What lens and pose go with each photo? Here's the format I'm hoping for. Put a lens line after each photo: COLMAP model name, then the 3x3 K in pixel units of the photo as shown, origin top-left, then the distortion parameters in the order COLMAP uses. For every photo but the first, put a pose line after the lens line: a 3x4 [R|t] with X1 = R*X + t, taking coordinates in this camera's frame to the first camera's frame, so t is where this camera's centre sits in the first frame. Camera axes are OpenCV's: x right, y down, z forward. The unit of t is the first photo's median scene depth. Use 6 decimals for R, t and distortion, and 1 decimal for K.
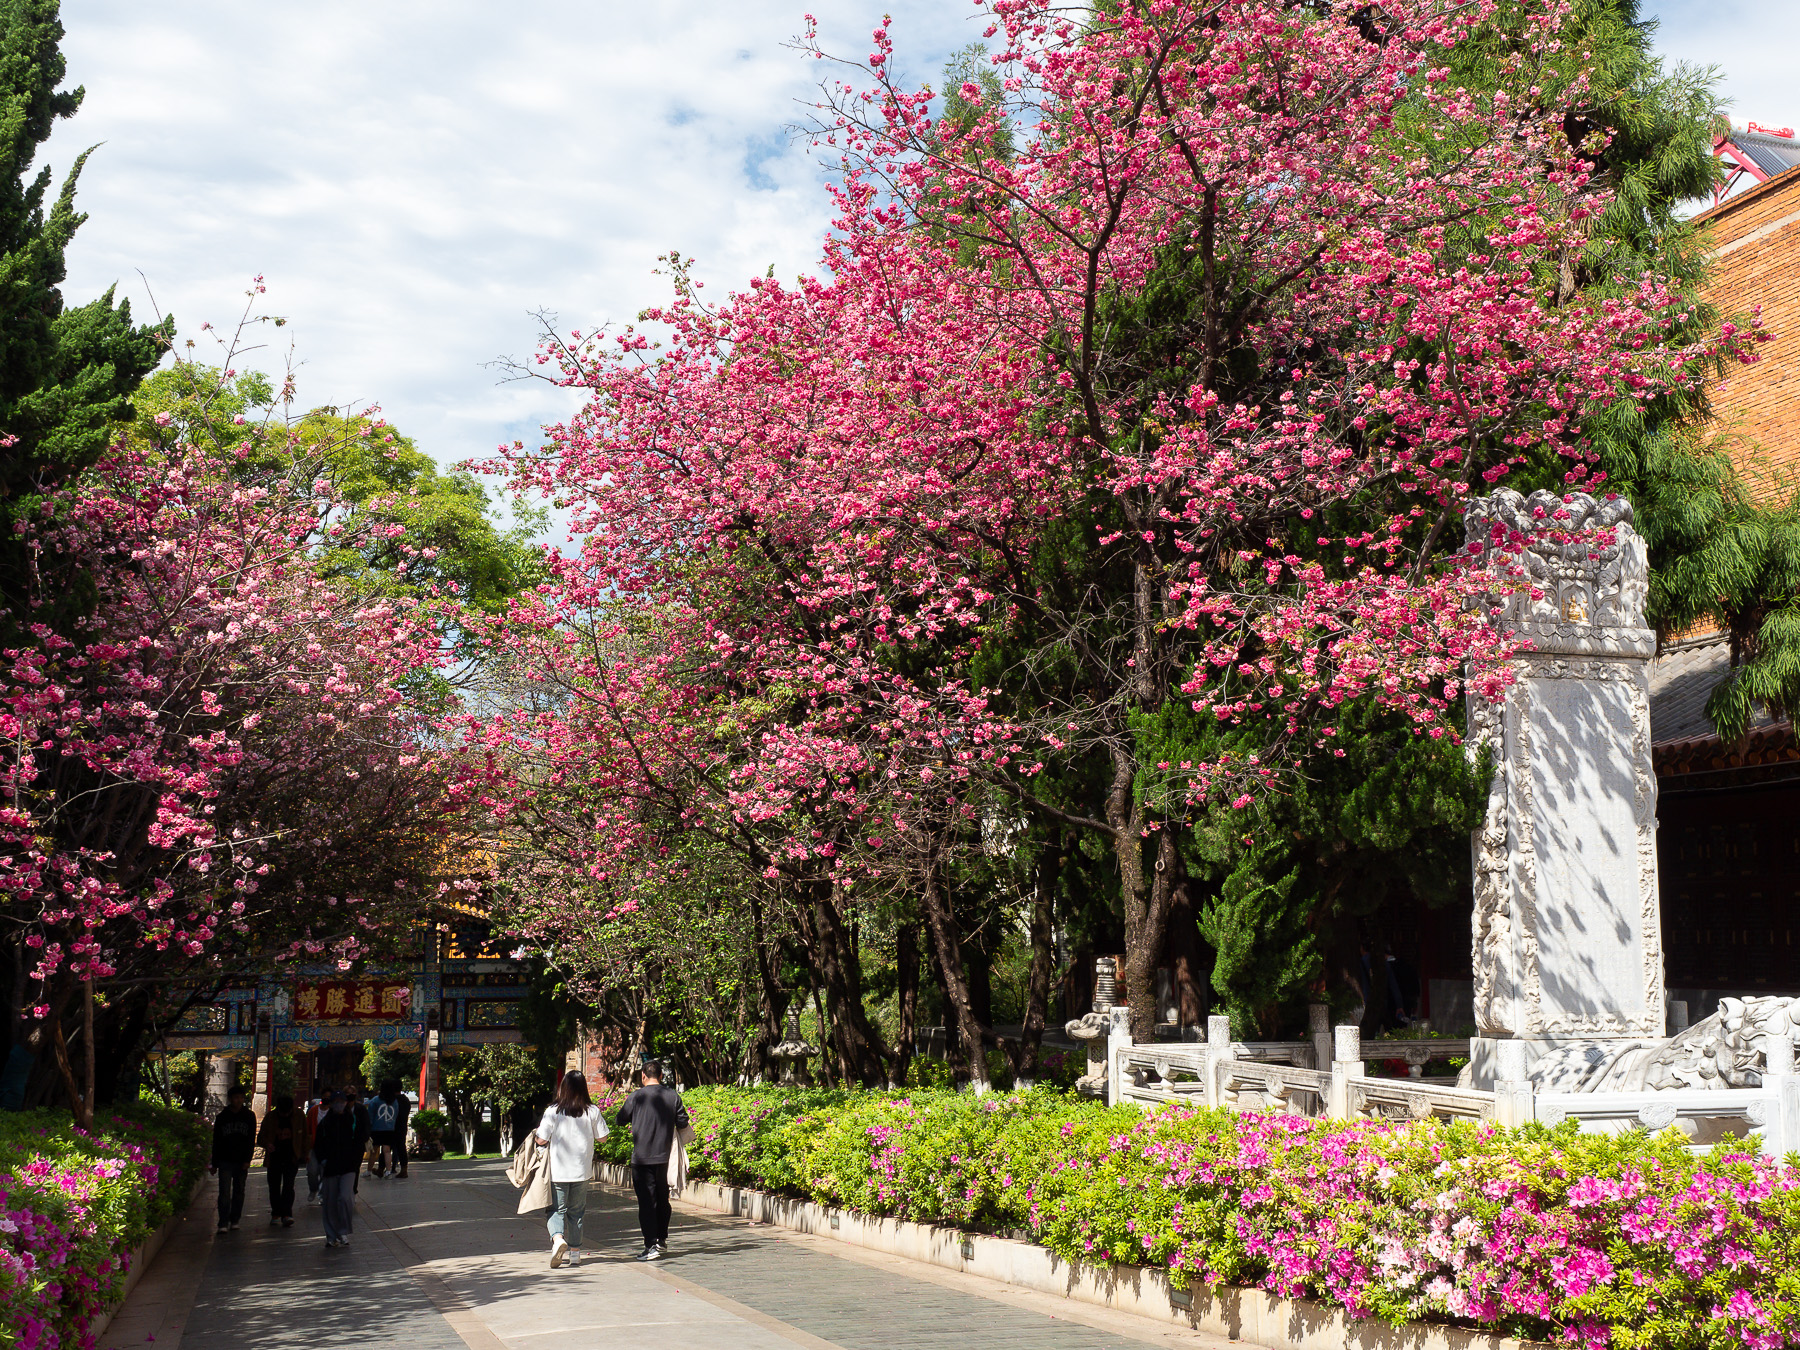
lens RADIAL K [[1988.5, 0, 900.0], [0, 1988.5, 675.0], [0, 0, 1]] dist [0.033037, 0.001277]
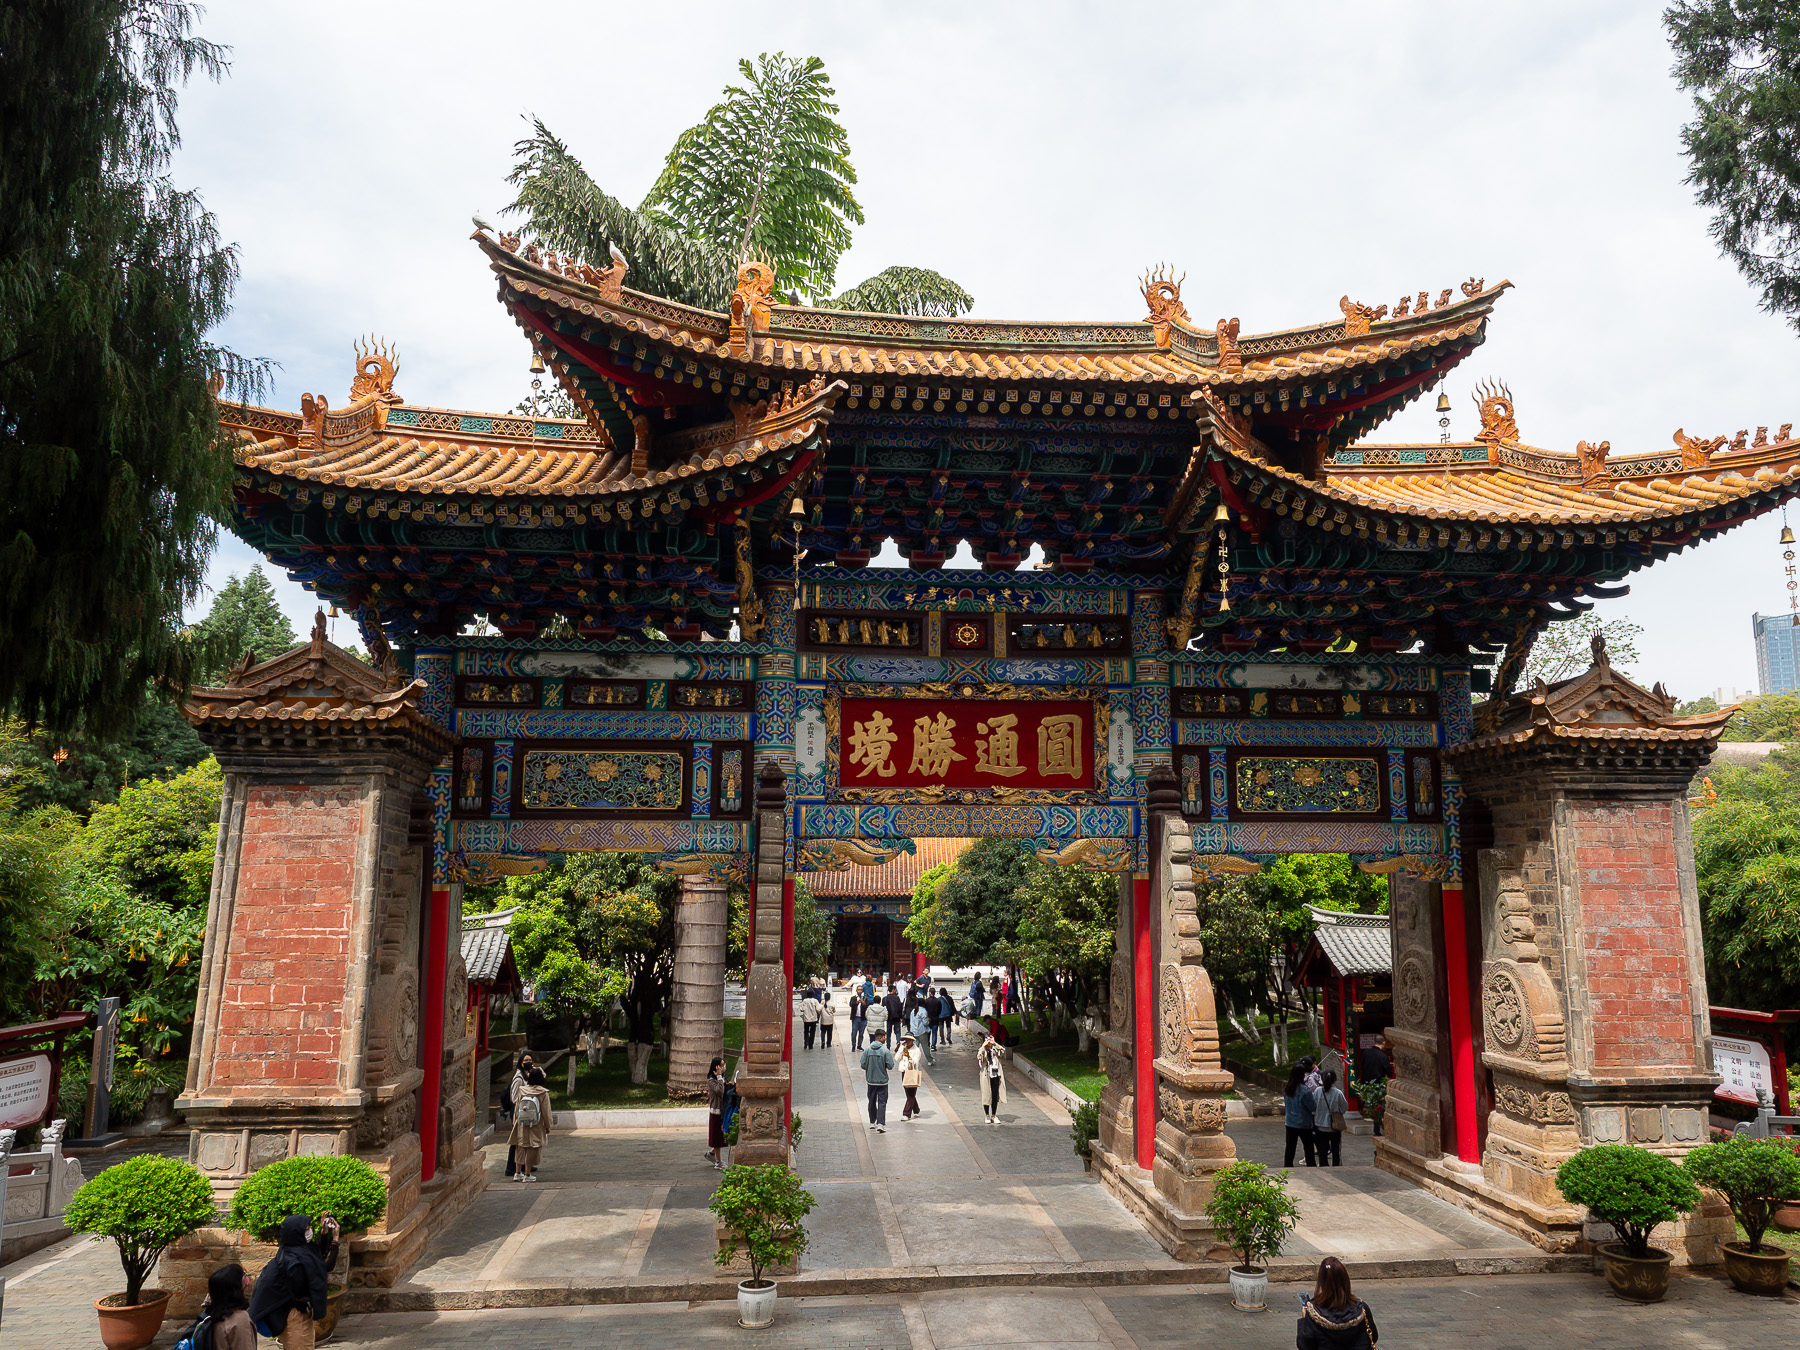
lens RADIAL K [[1321.6, 0, 900.0], [0, 1321.6, 675.0], [0, 0, 1]] dist [-0.009519, -0.004517]
pose [[0.978229, -0.027720, -0.205670, -0.971363], [0.024678, 0.999545, -0.017344, 0.641145], [0.206057, 0.011891, 0.978468, 3.040254]]
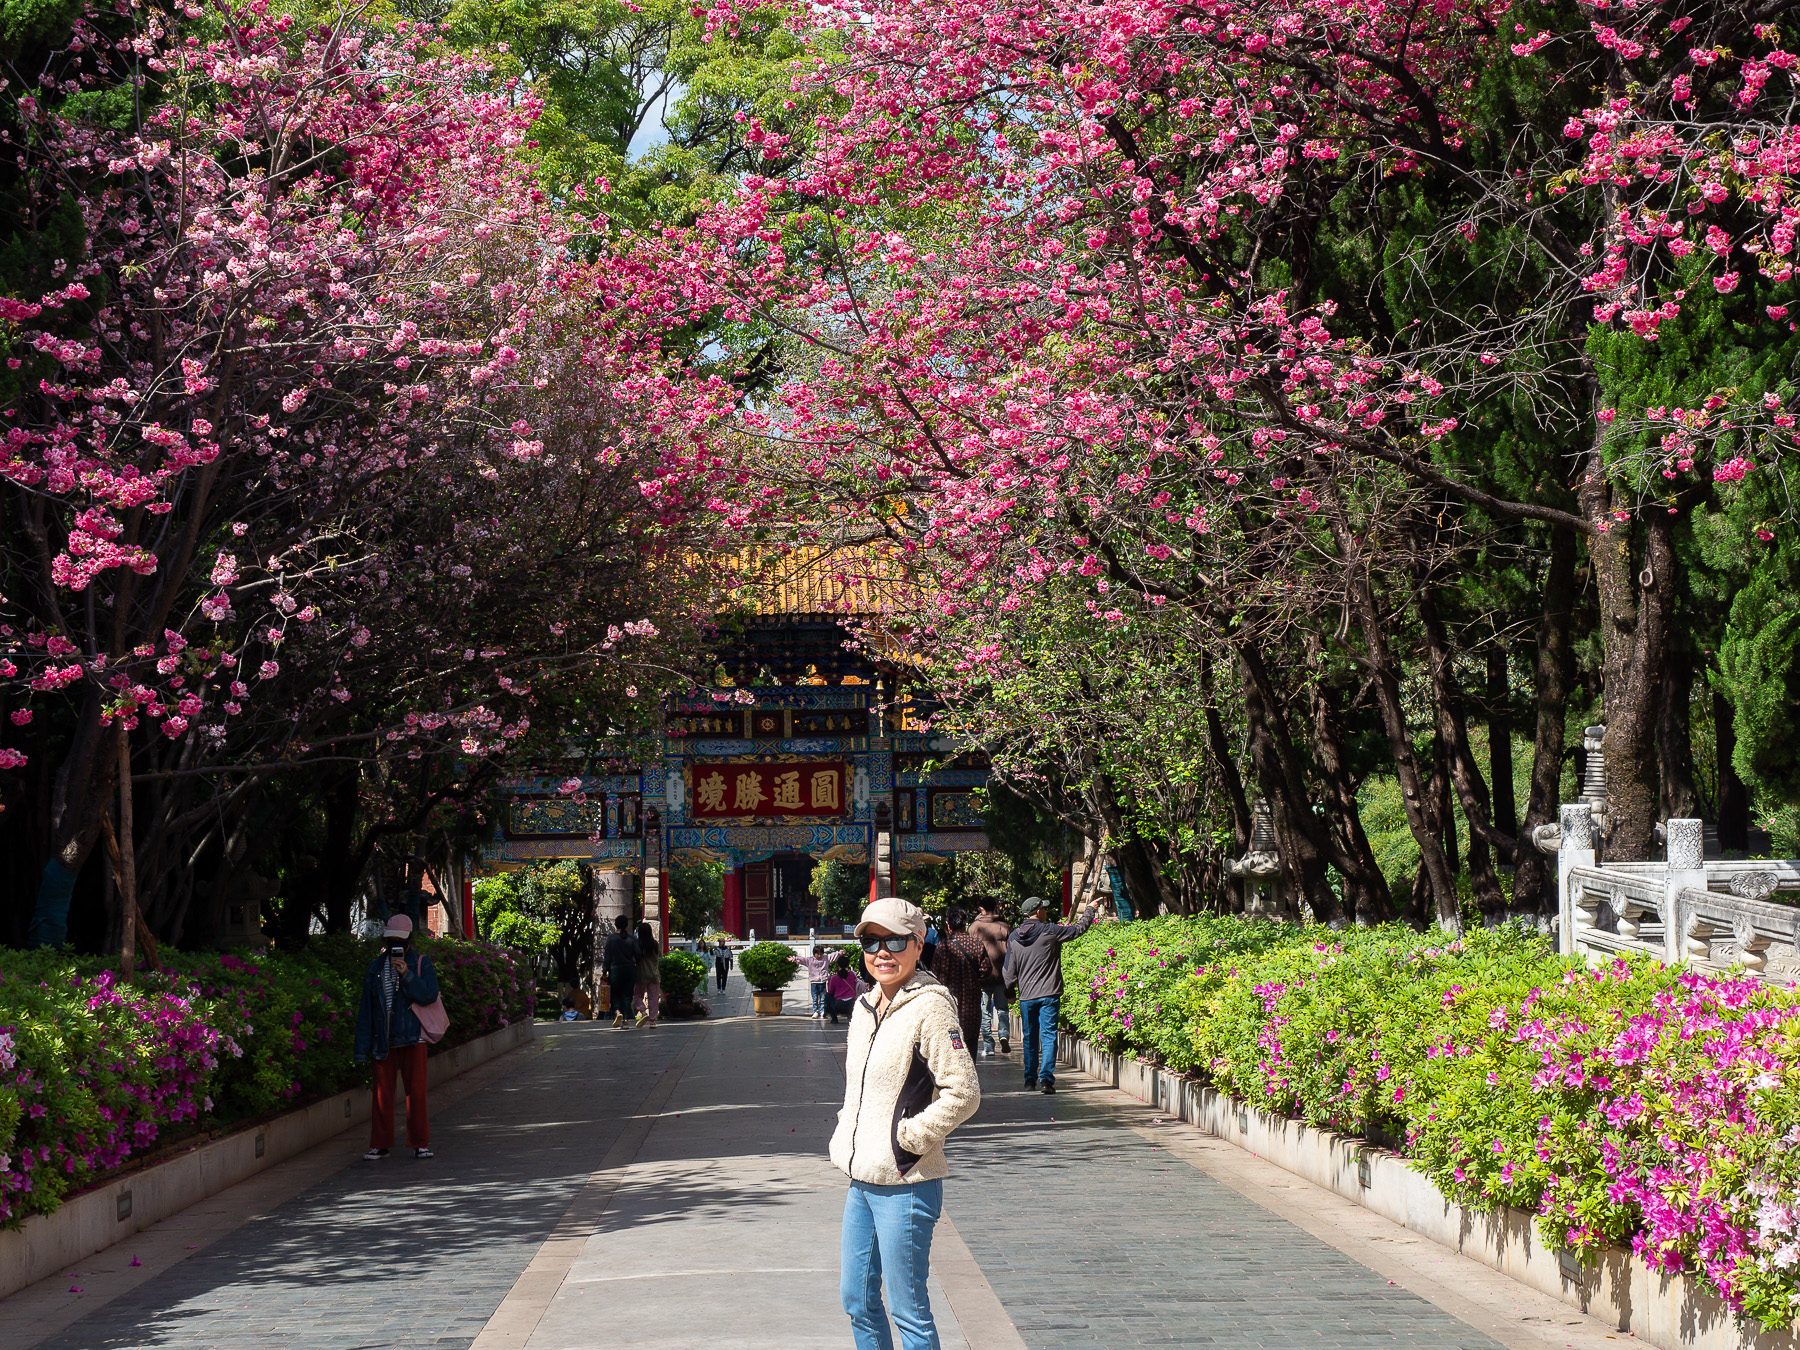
lens RADIAL K [[2953.4, 0, 902.5], [0, 2953.4, 635.2], [0, 0, 1]] dist [0.036326, 0.163415]
pose [[0.967449, -0.018936, -0.252357, 0.145467], [0.046728, 0.993417, 0.104595, 0.006998], [0.248715, -0.112982, 0.961965, 0.059769]]
